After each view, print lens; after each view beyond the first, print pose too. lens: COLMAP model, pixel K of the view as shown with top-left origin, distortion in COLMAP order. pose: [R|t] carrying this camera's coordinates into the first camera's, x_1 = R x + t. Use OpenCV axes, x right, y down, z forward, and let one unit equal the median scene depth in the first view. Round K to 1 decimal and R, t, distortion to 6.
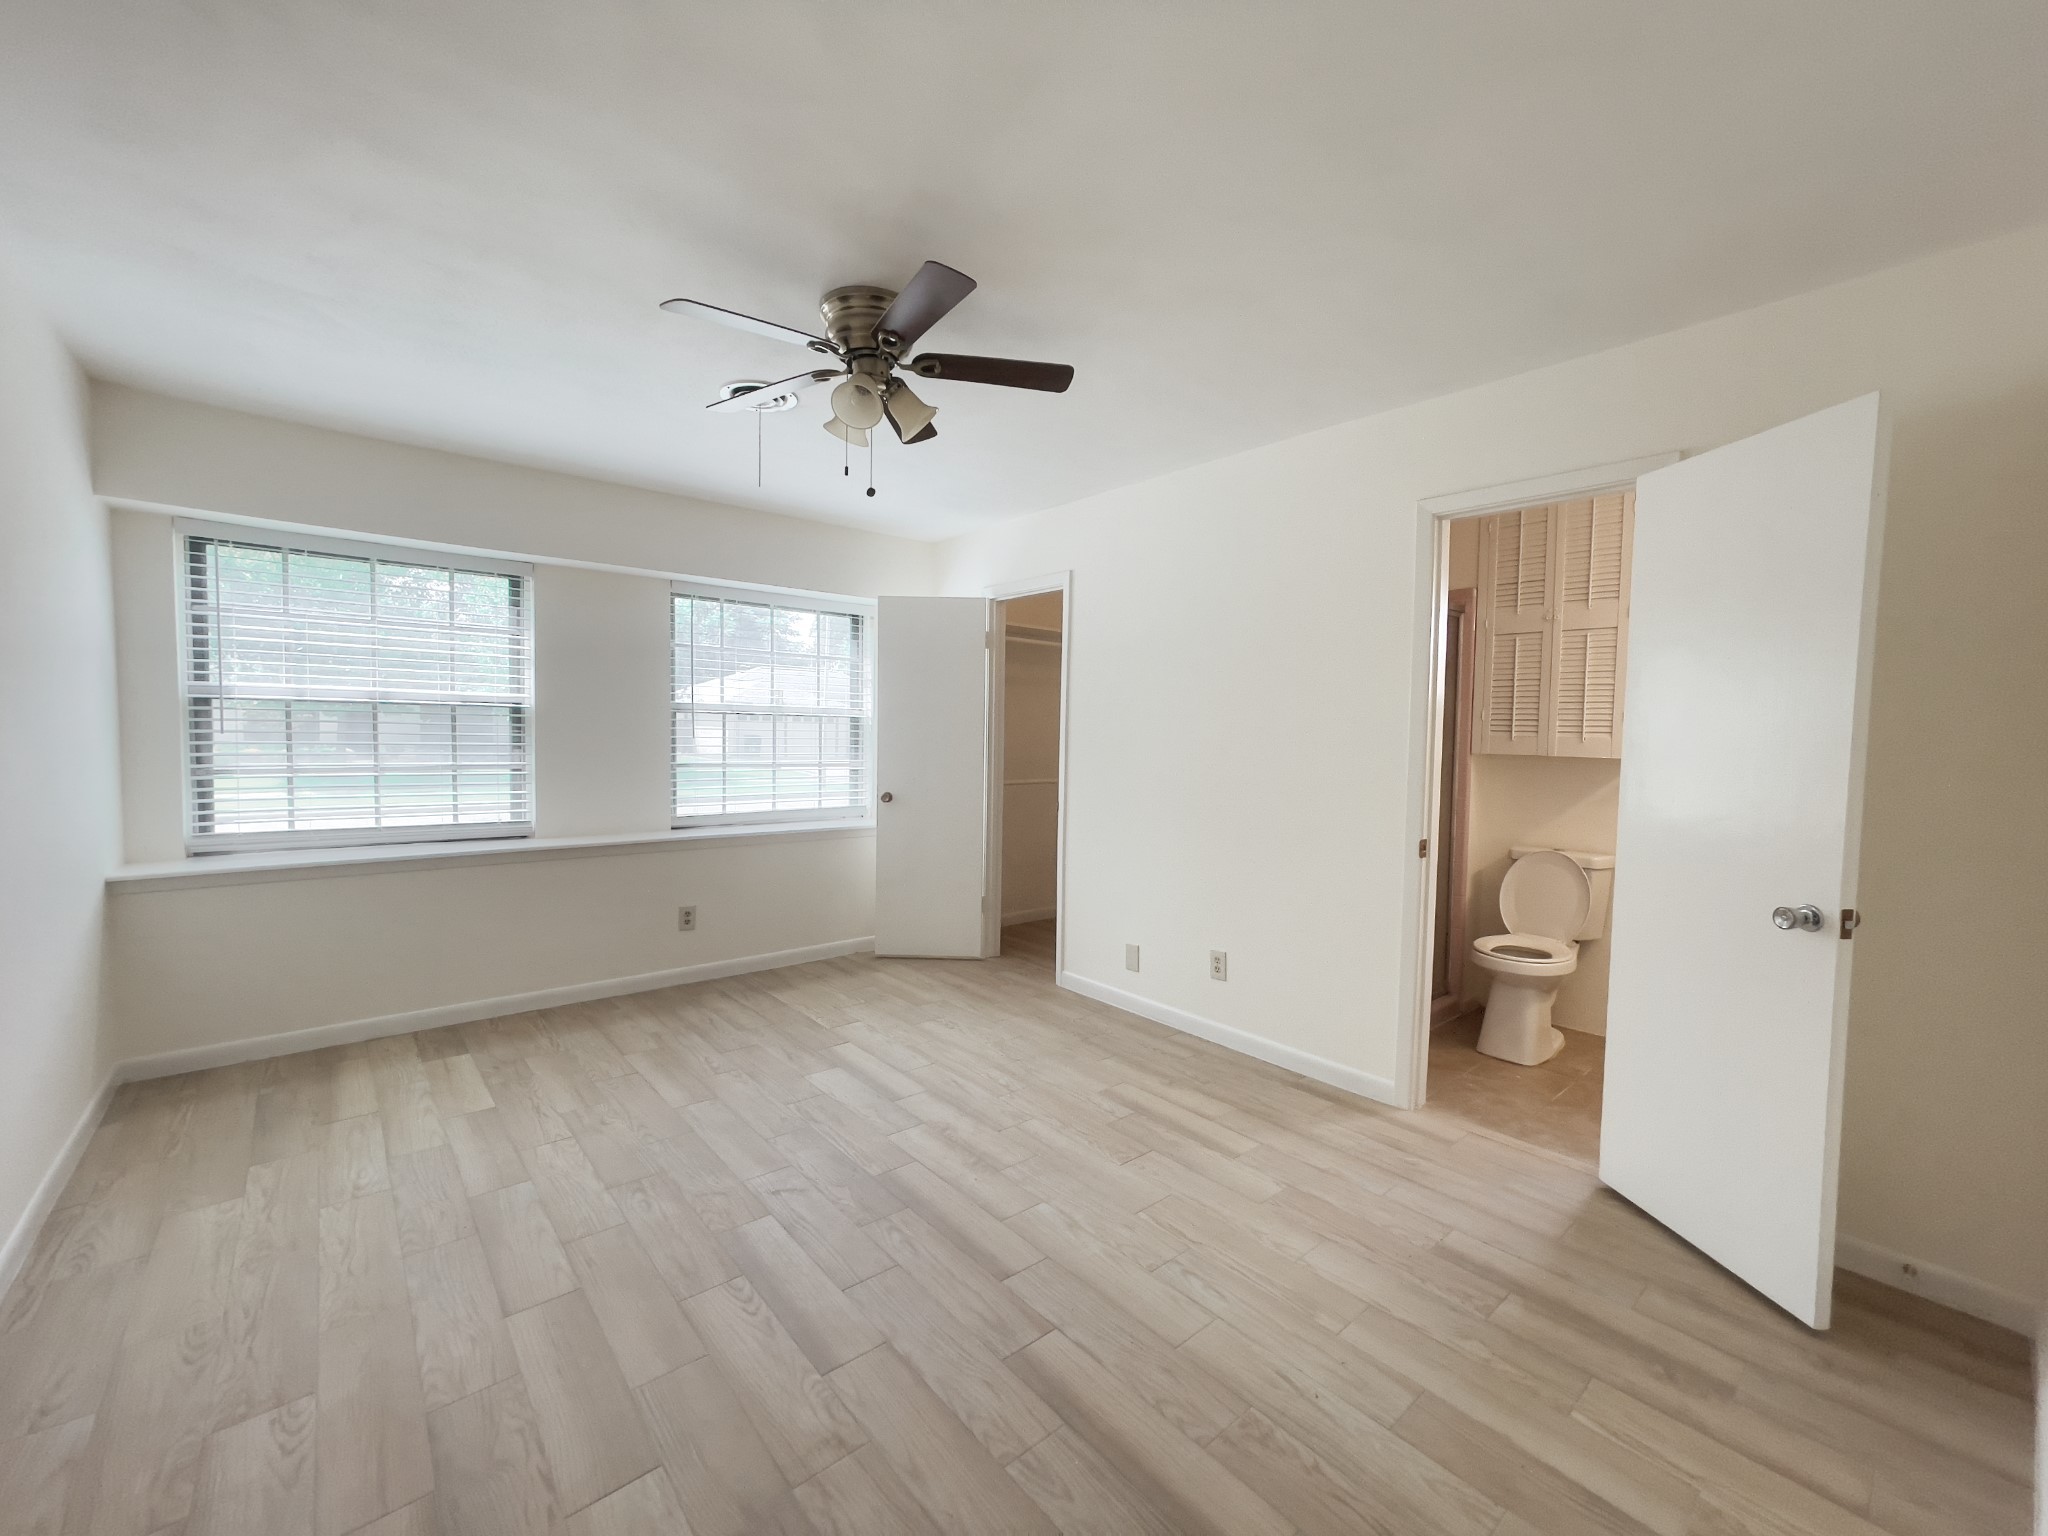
lens RADIAL K [[834.0, 0, 1024.0], [0, 834.0, 768.0], [0, 0, 1]] dist [0.001666, 0.000720]
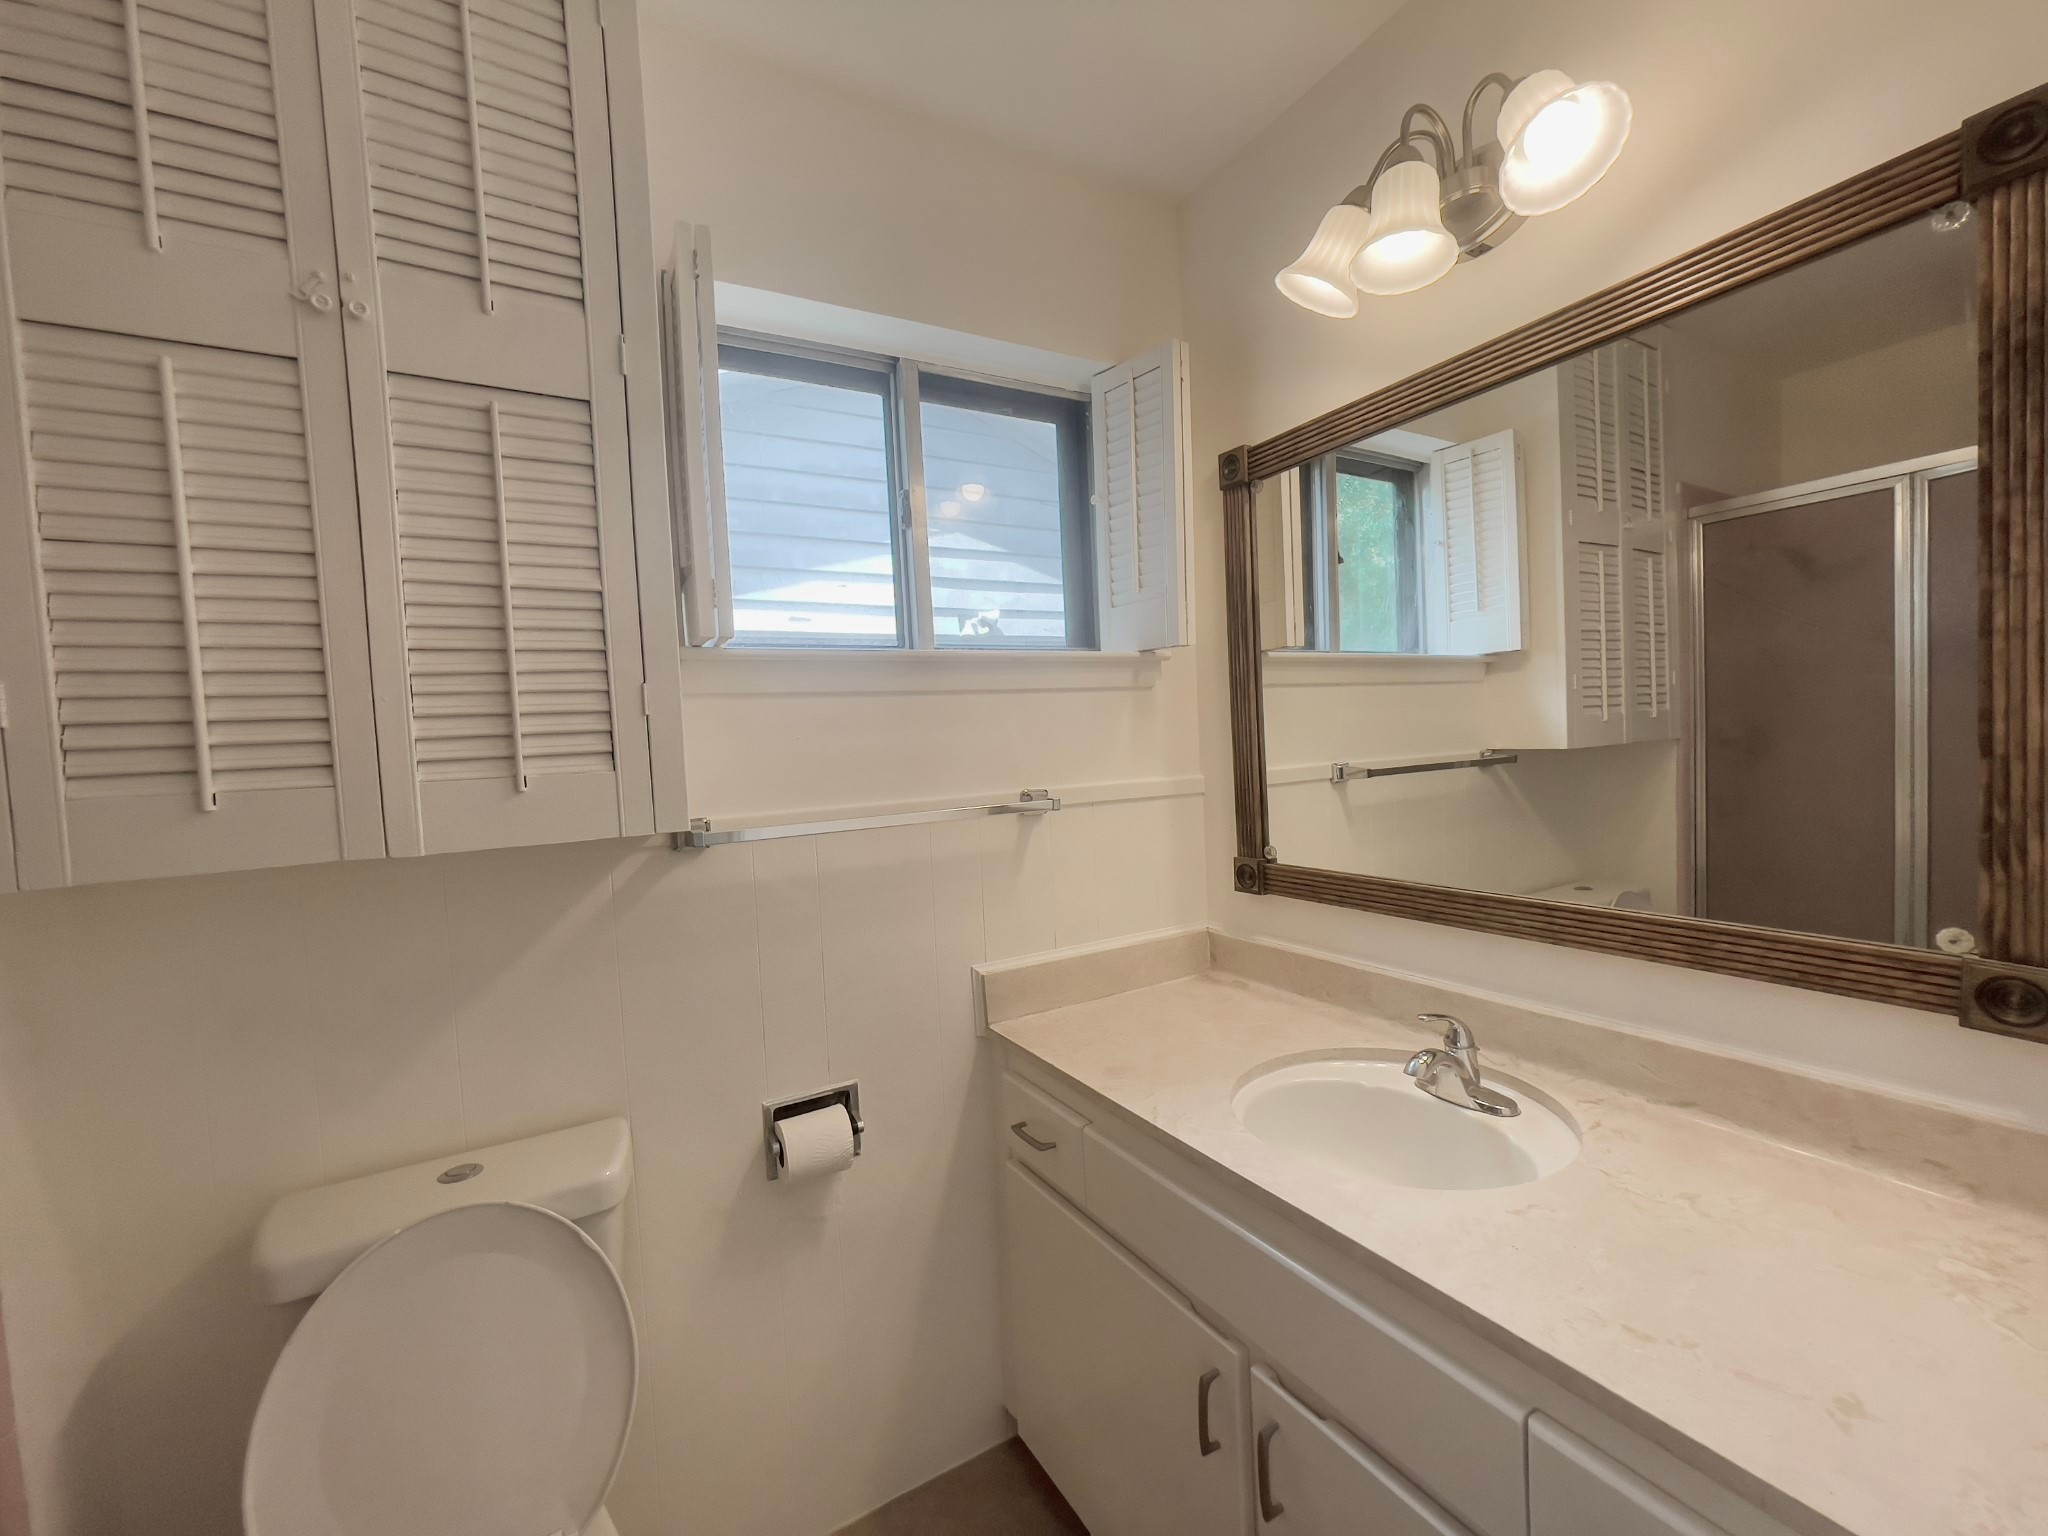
lens RADIAL K [[834.0, 0, 1024.0], [0, 834.0, 768.0], [0, 0, 1]] dist [0.001666, 0.000720]
pose [[0.168153, -0.063708, 0.983700, 0.415566], [0.103142, 0.993569, 0.046717, -0.034569], [-0.980350, 0.093605, 0.173642, 0.773271]]
